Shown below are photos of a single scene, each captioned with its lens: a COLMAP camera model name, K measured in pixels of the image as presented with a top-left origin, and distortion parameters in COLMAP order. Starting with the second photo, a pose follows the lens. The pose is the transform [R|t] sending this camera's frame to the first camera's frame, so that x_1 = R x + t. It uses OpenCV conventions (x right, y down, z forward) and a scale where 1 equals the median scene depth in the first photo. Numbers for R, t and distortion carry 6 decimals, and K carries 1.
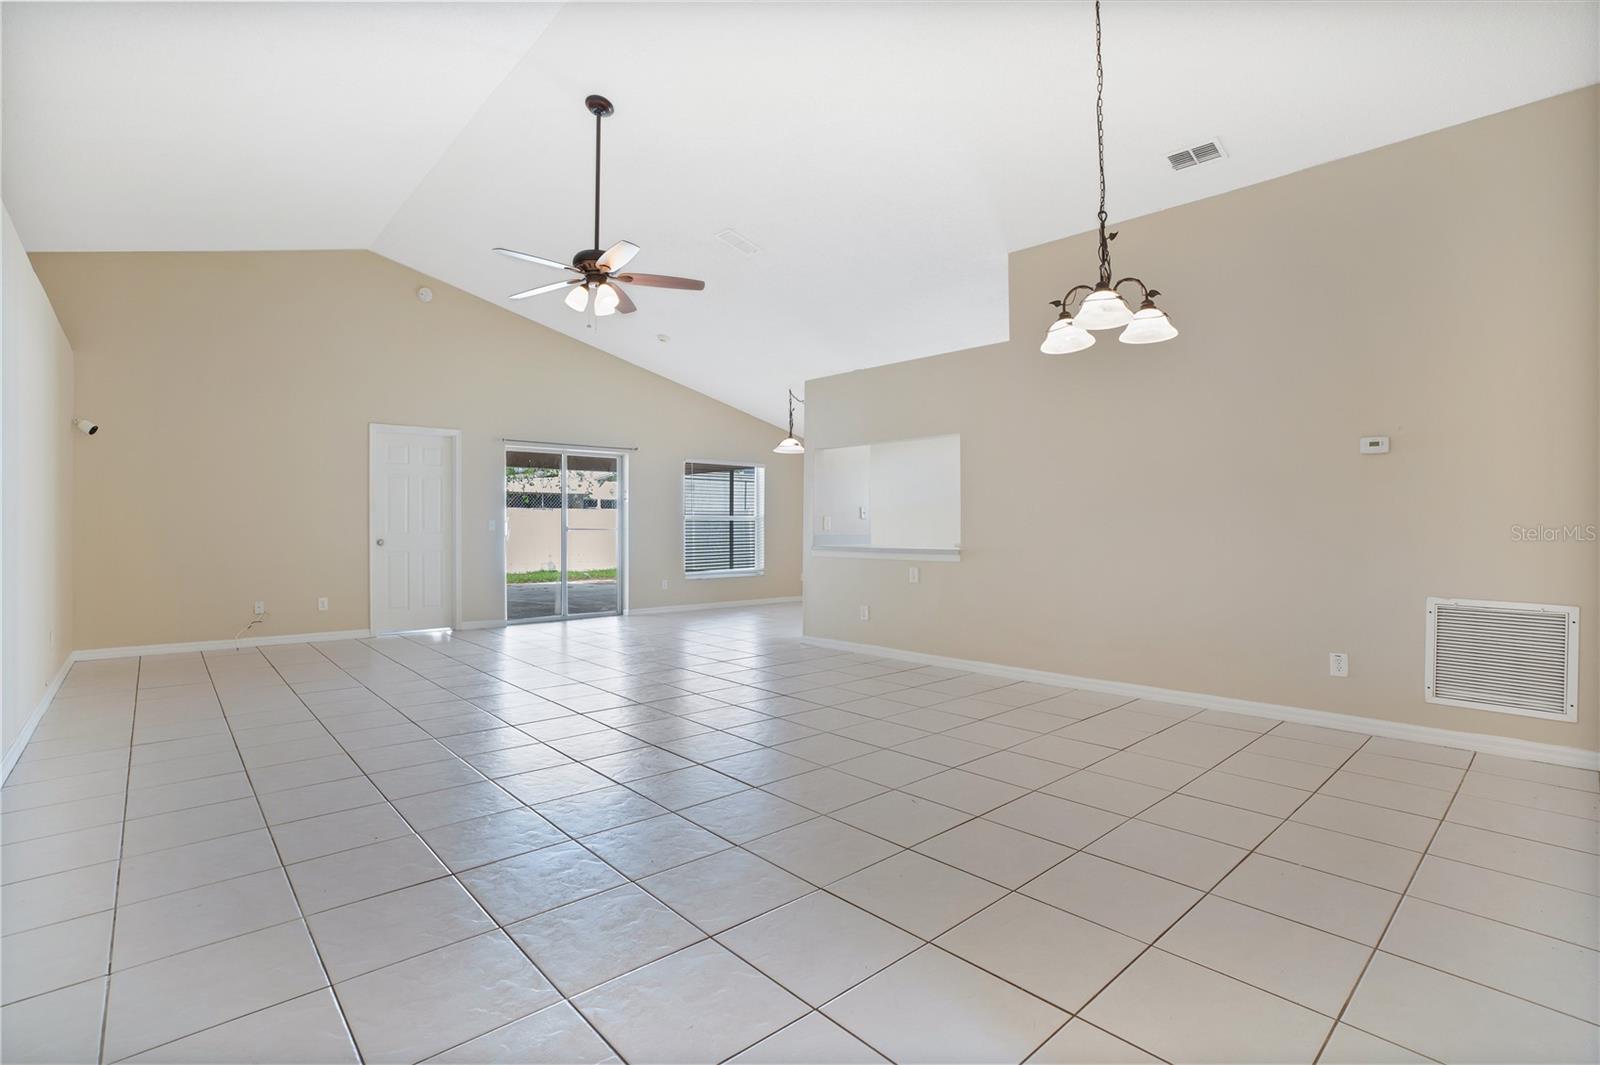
lens RADIAL K [[718.4, 0, 793.7], [0, 718.4, 525.0], [0, 0, 1]] dist [-0.024398, -0.000130]
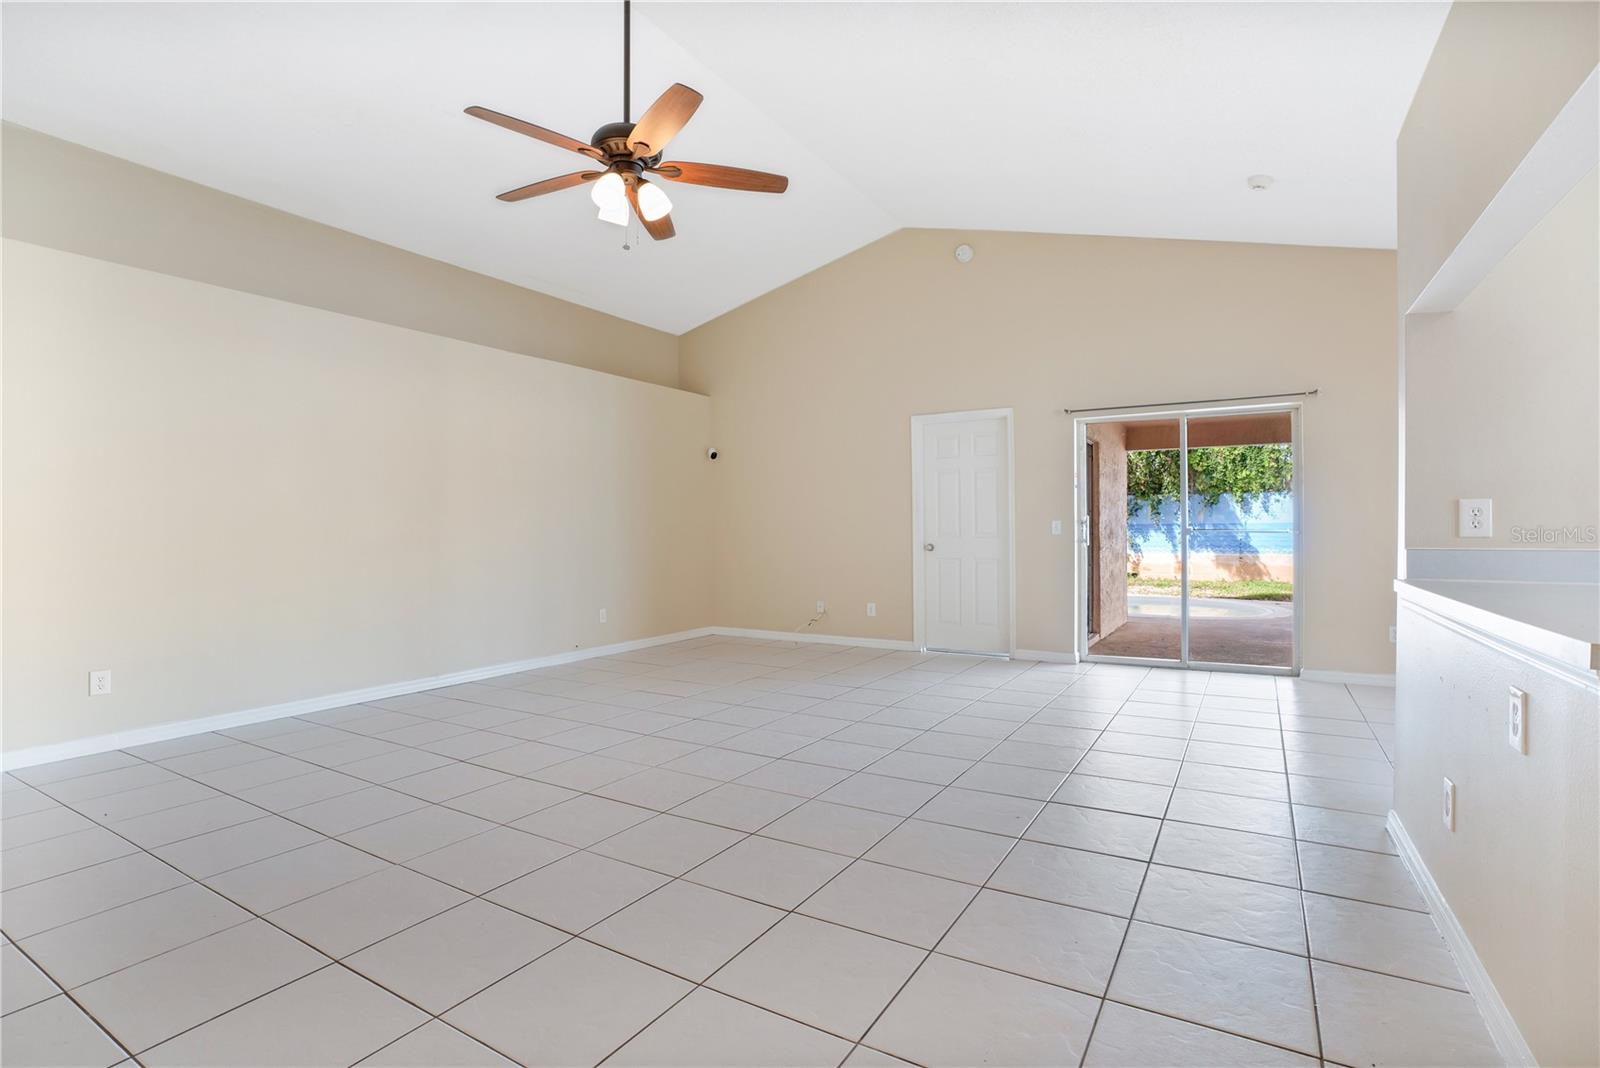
lens RADIAL K [[747.6, 0, 793.7], [0, 747.6, 538.4], [0, 0, 1]] dist [-0.028093, 0.000015]
pose [[0.330210, 0.008657, -0.943868, 0.230179], [0.009599, 0.999875, 0.012529, -0.000263], [0.943859, -0.013197, 0.330086, 0.479612]]
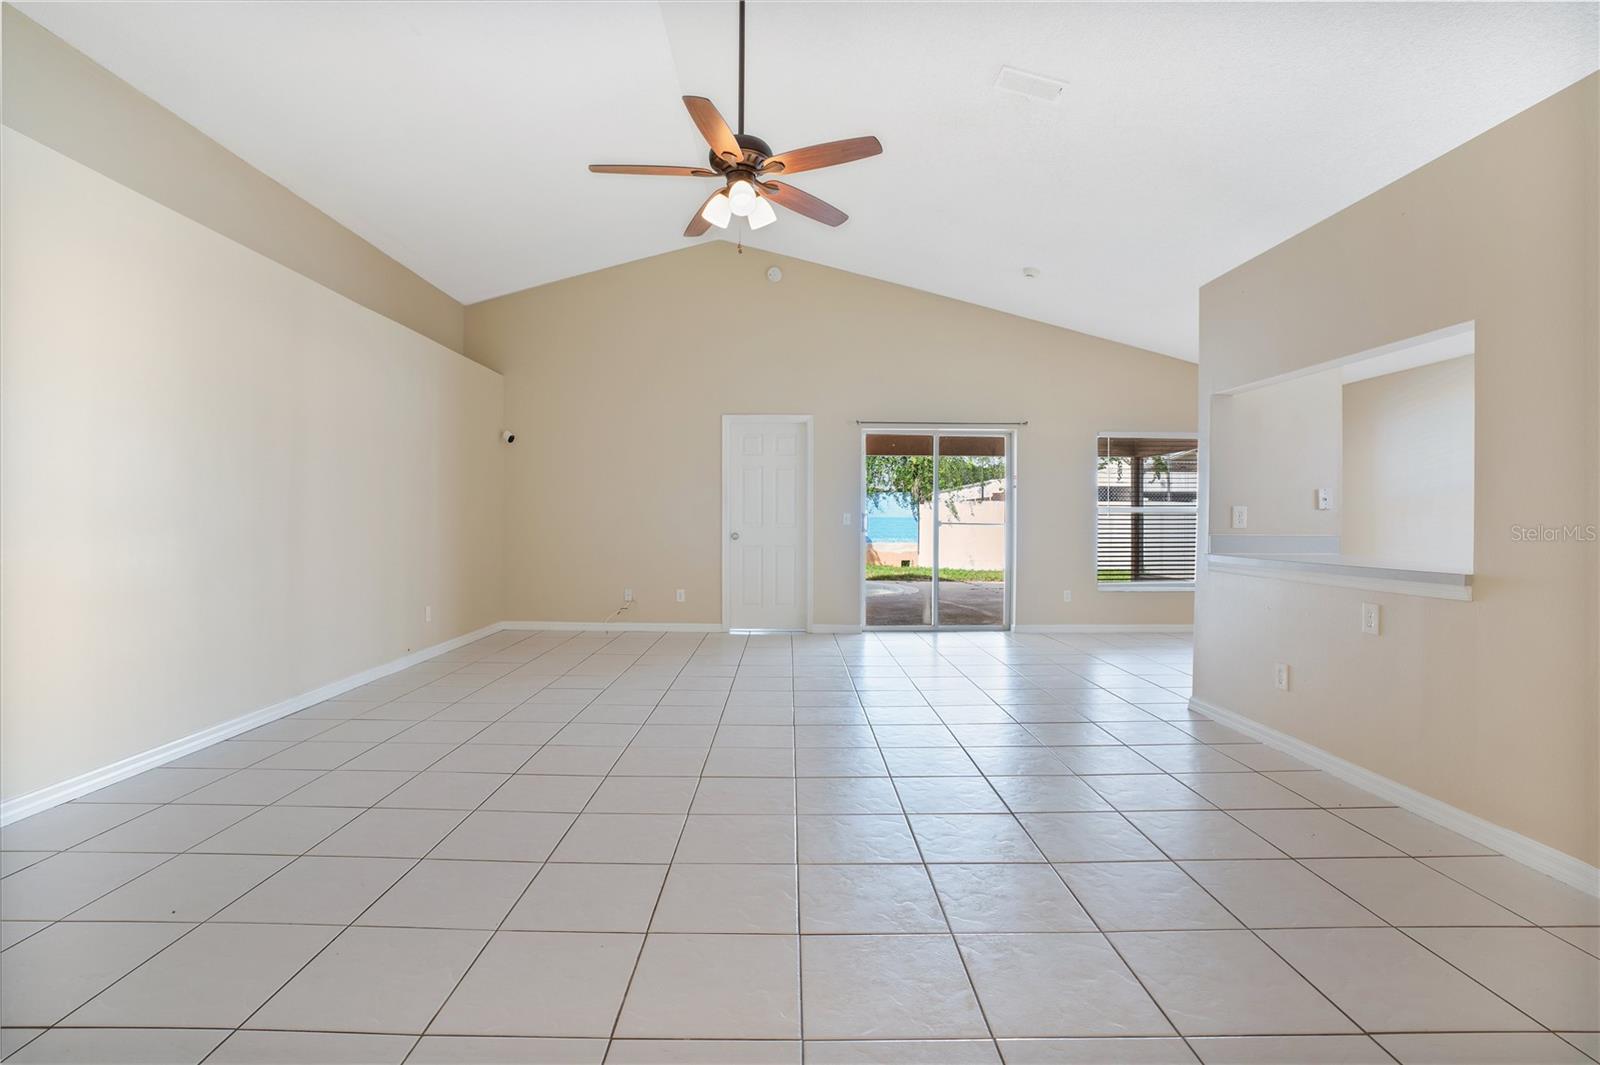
lens RADIAL K [[742.9, 0, 799.9], [0, 742.9, 529.0], [0, 0, 1]] dist [-0.076654, 0.026714]
pose [[0.767932, 0.011500, -0.640428, 0.128103], [-0.003538, 0.999900, 0.013712, 0.000340], [0.640522, -0.008265, 0.767896, 0.250012]]
